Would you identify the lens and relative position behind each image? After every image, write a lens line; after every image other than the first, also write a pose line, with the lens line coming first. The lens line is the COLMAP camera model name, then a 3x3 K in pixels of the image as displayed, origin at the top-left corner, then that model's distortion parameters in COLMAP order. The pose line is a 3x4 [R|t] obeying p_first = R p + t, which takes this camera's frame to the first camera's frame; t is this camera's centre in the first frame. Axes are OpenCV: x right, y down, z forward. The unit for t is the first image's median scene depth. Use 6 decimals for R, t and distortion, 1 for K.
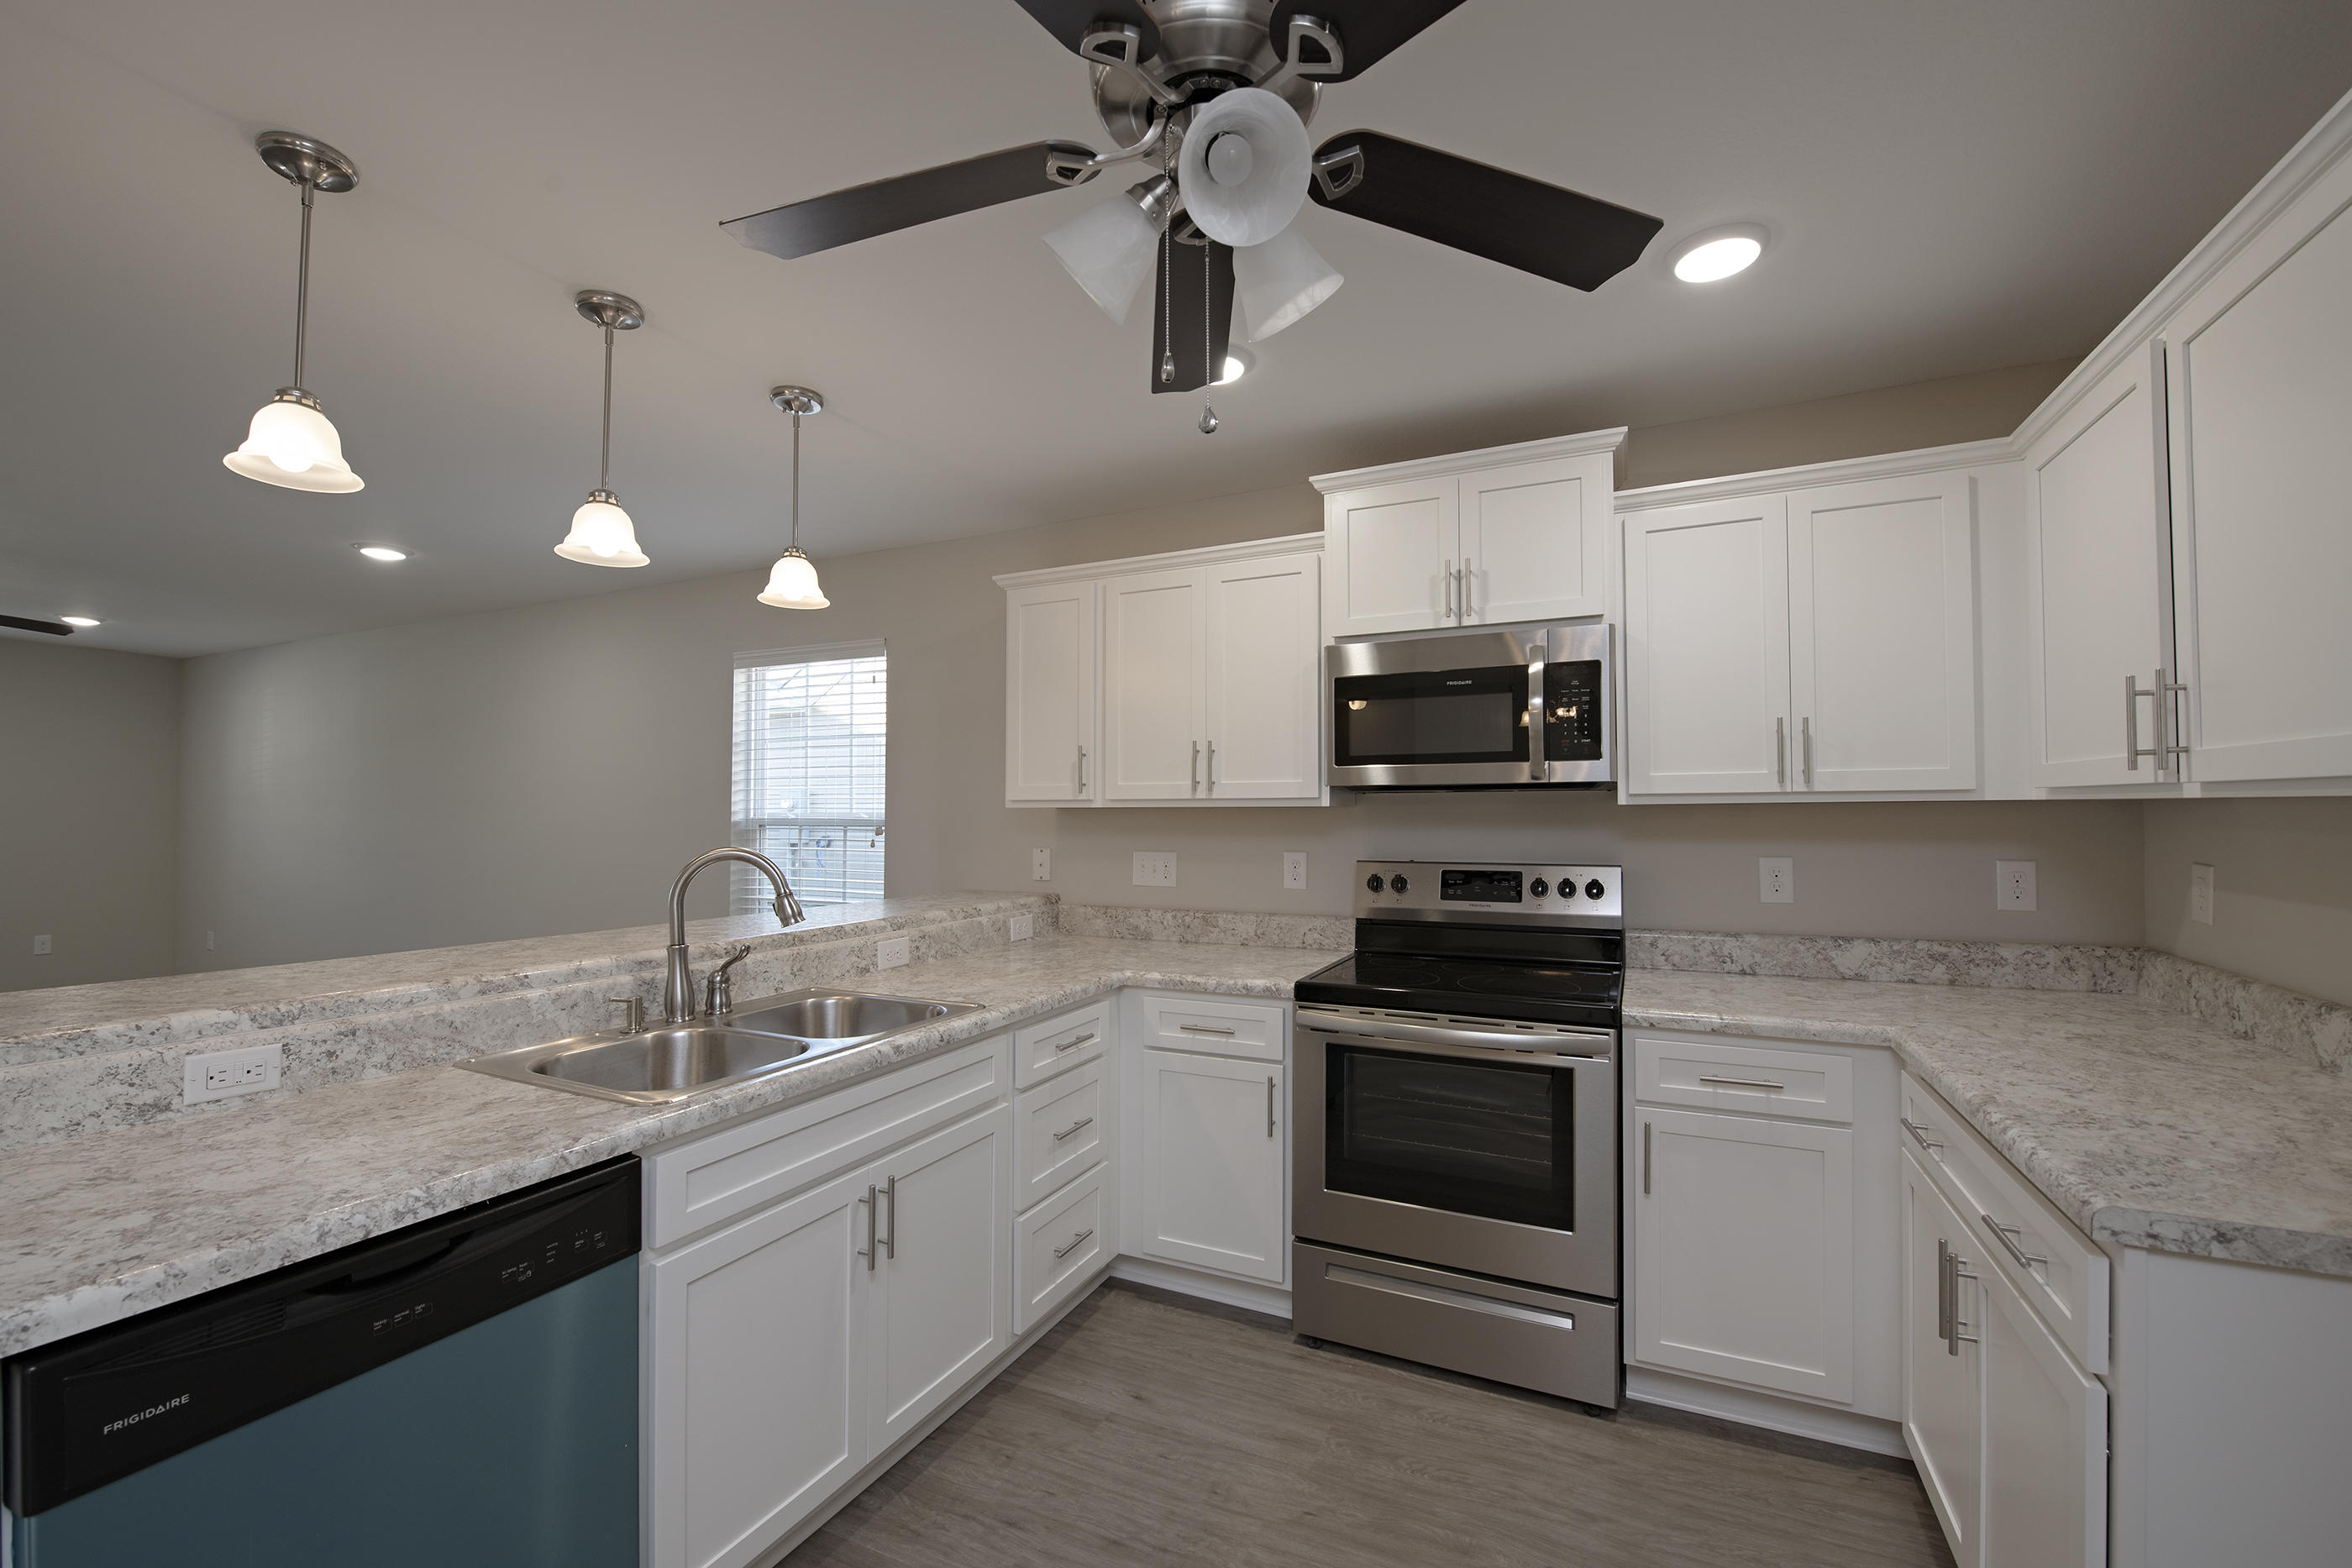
lens RADIAL K [[970.3, 0, 1180.8], [0, 970.3, 797.0], [0, 0, 1]] dist [-0.006047, -0.002644]
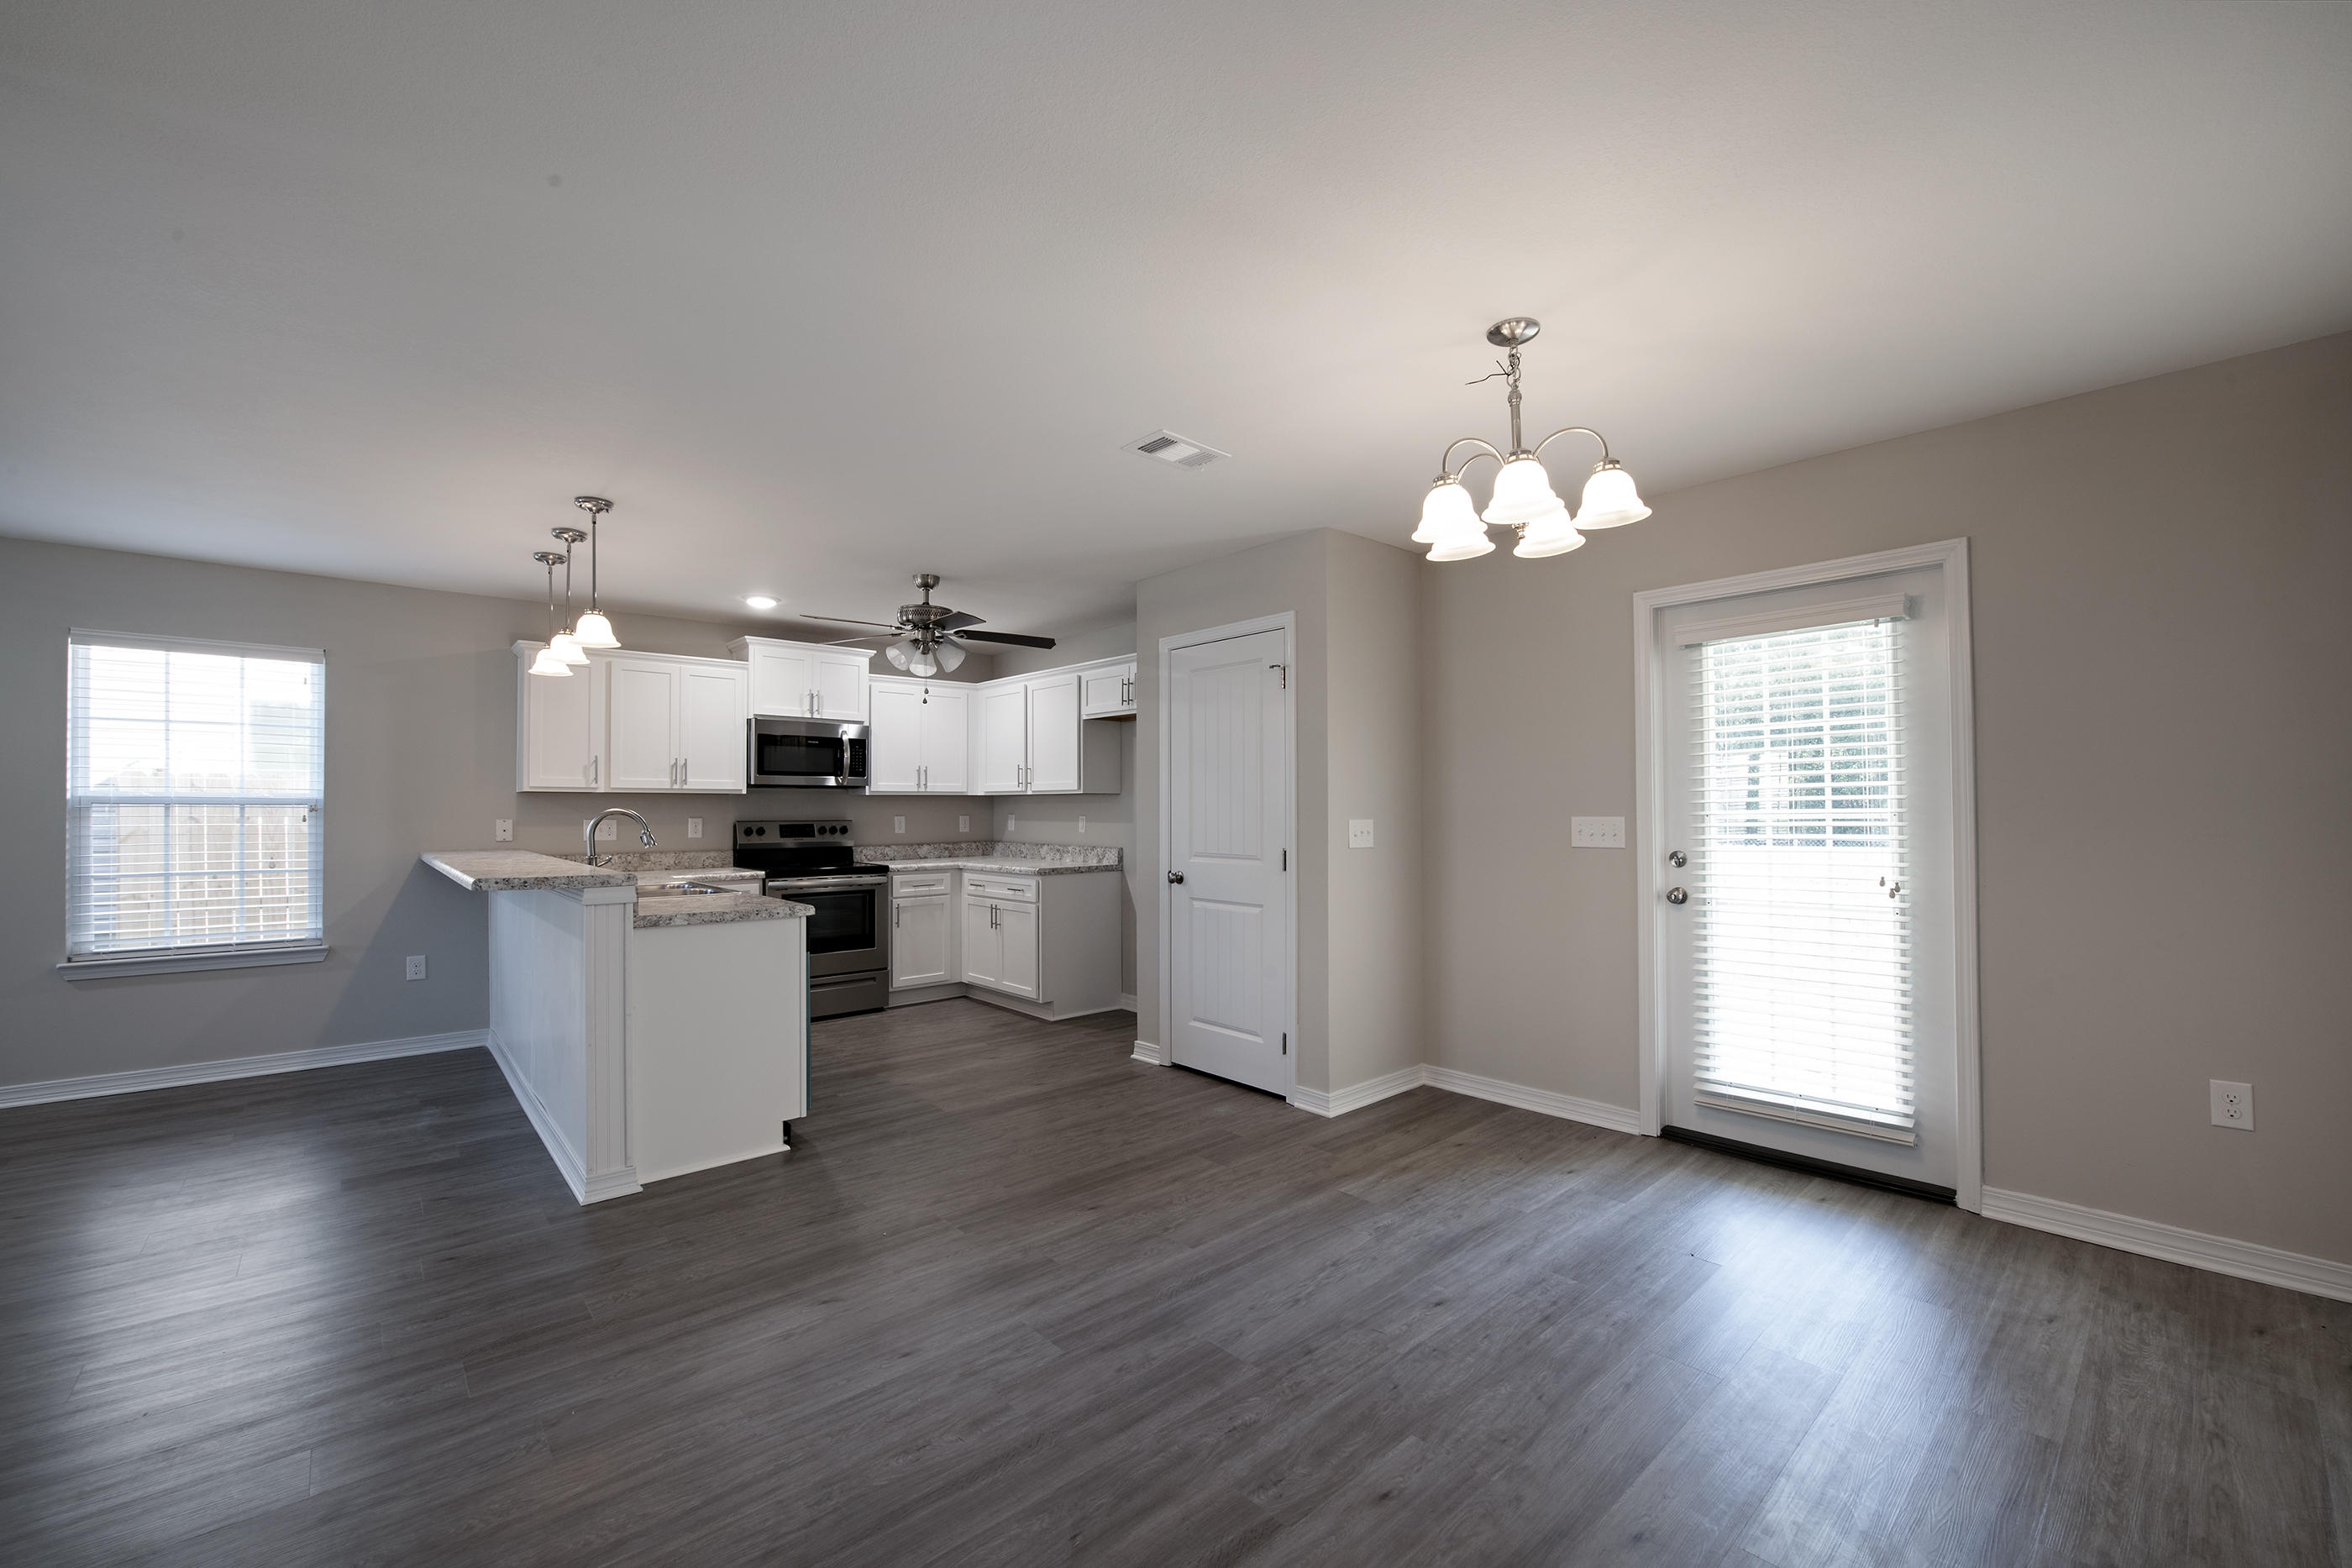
lens RADIAL K [[970.3, 0, 1186.4], [0, 970.3, 789.9], [0, 0, 1]] dist [-0.006047, -0.002644]
pose [[0.372368, 0.022535, 0.927811, -1.755945], [-0.012954, 0.999734, -0.019083, 0.033711], [-0.927995, -0.004913, 0.372561, -0.820666]]
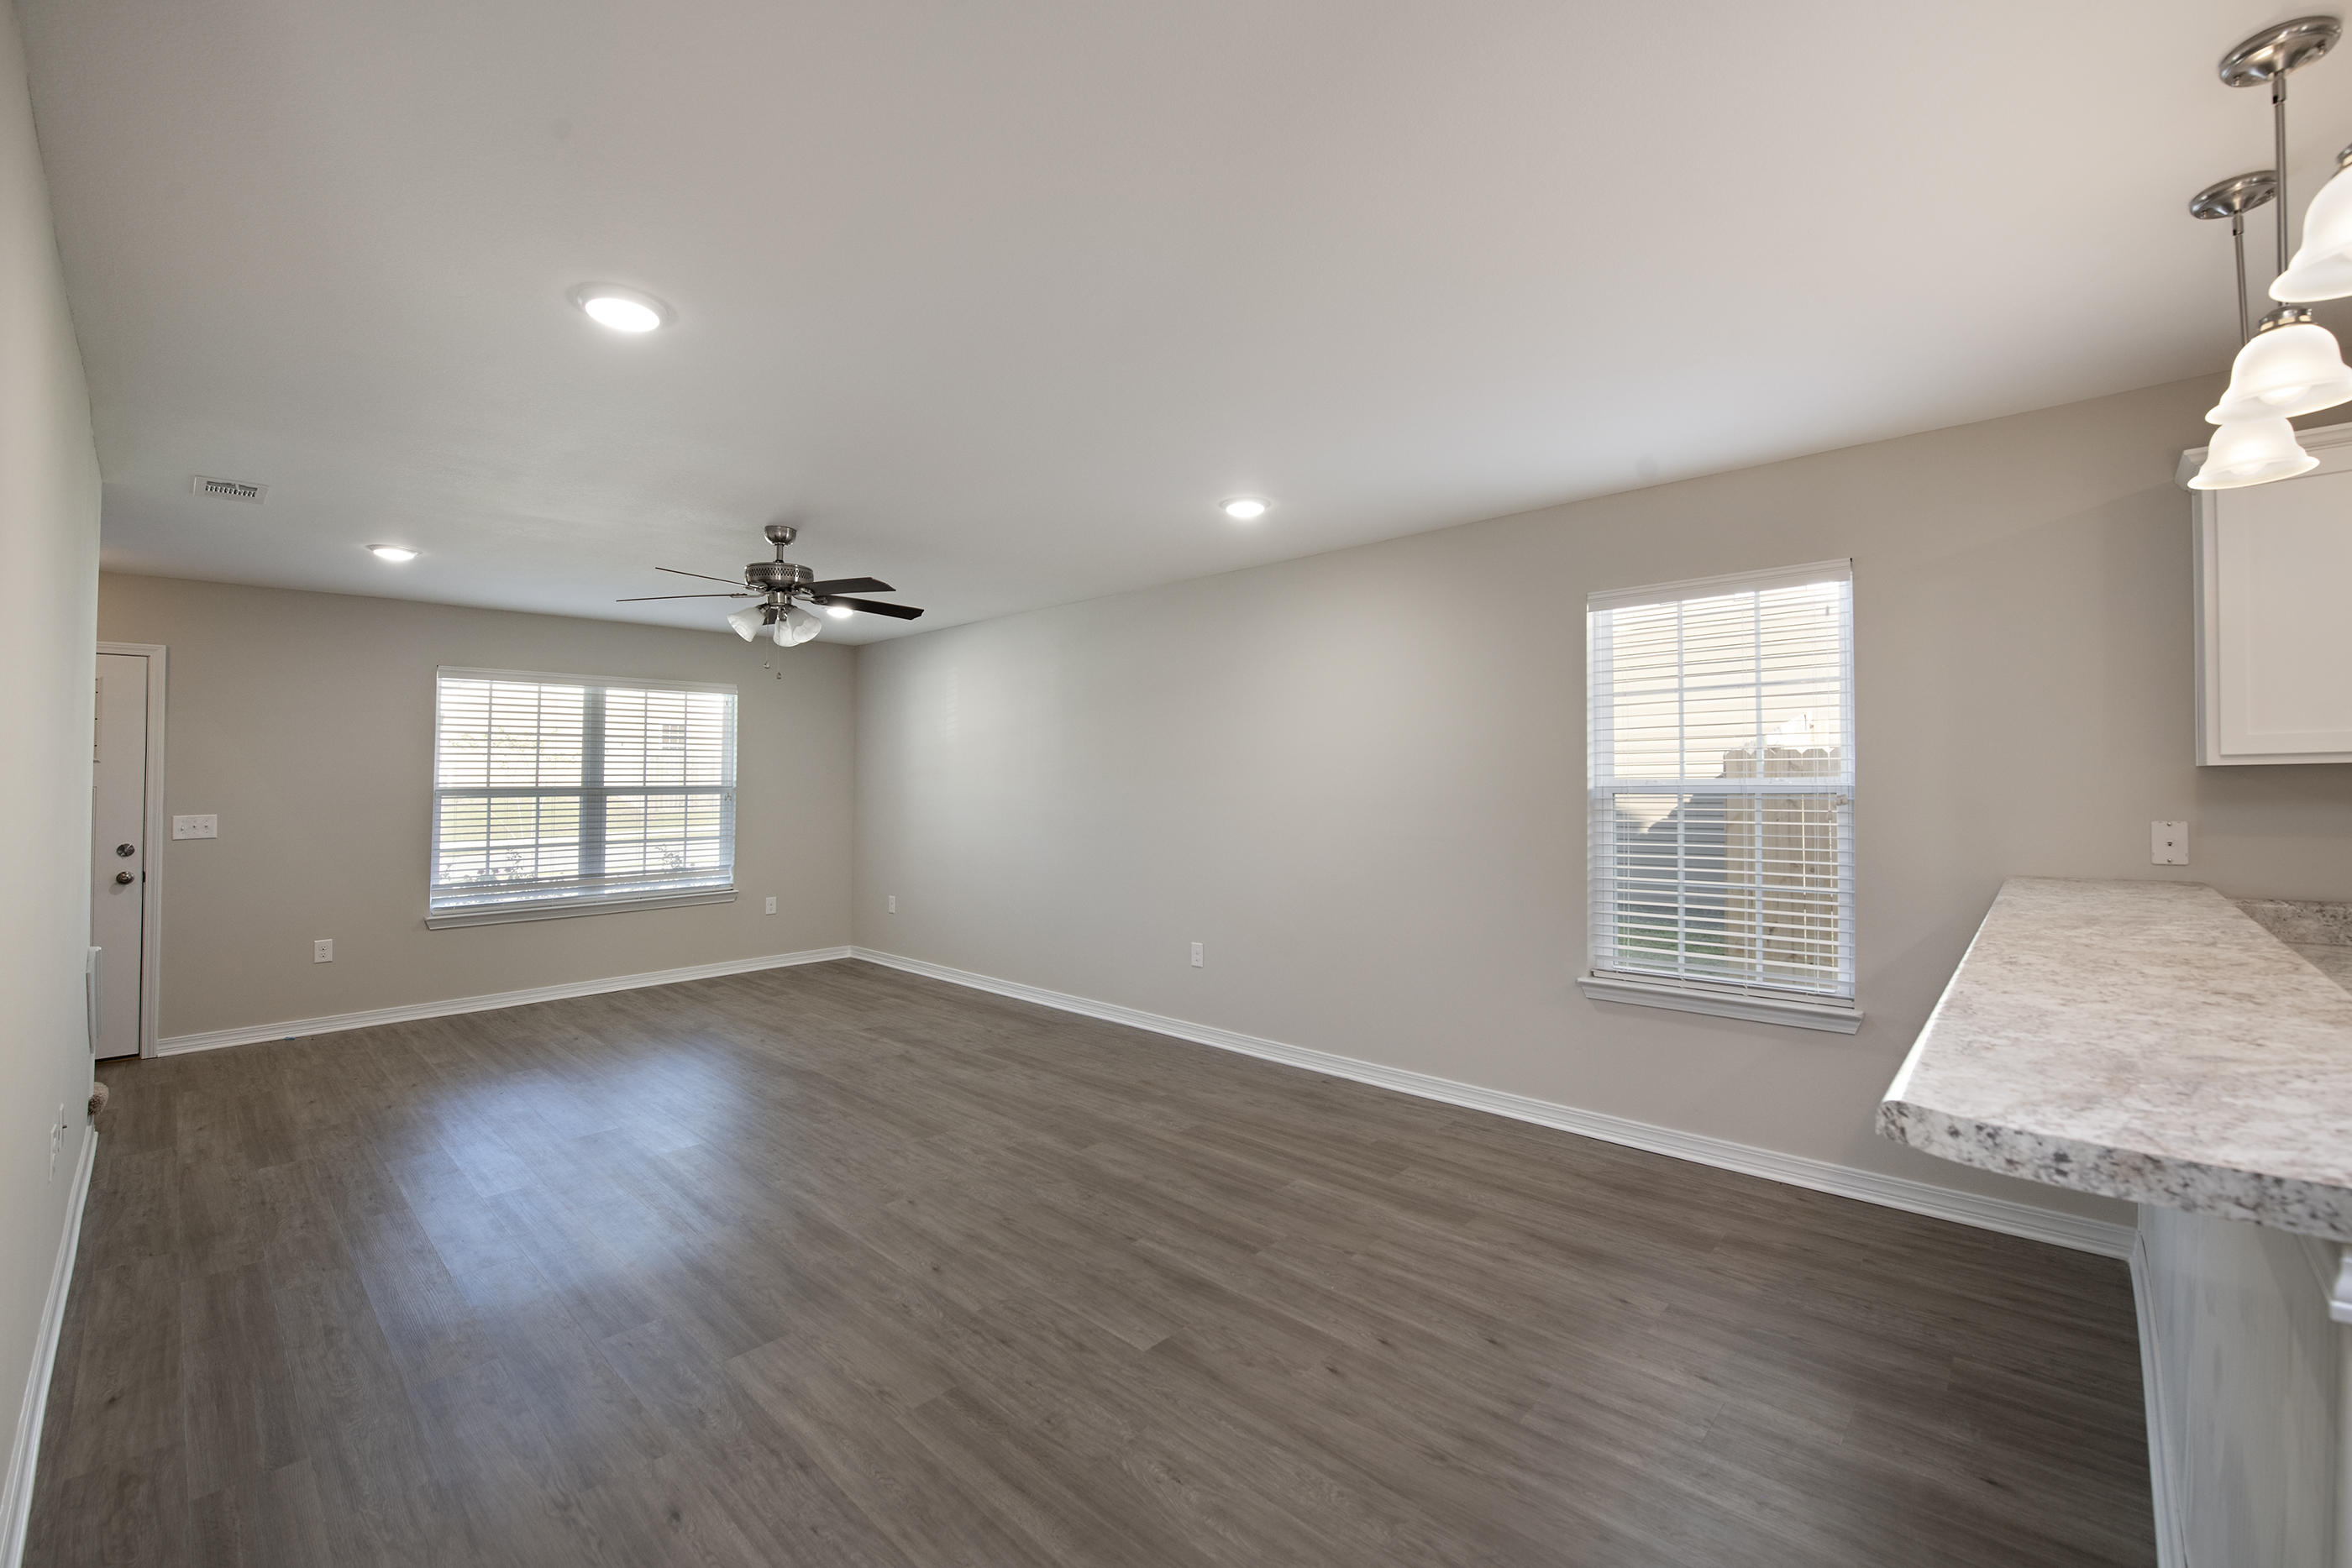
lens RADIAL K [[970.3, 0, 1139.2], [0, 970.3, 752.5], [0, 0, 1]] dist [-0.006047, -0.002644]
pose [[0.954003, -0.012606, -0.299531, -1.051477], [0.007227, 0.999792, -0.019059, 0.009828], [0.299709, 0.016018, 0.953896, 0.116975]]
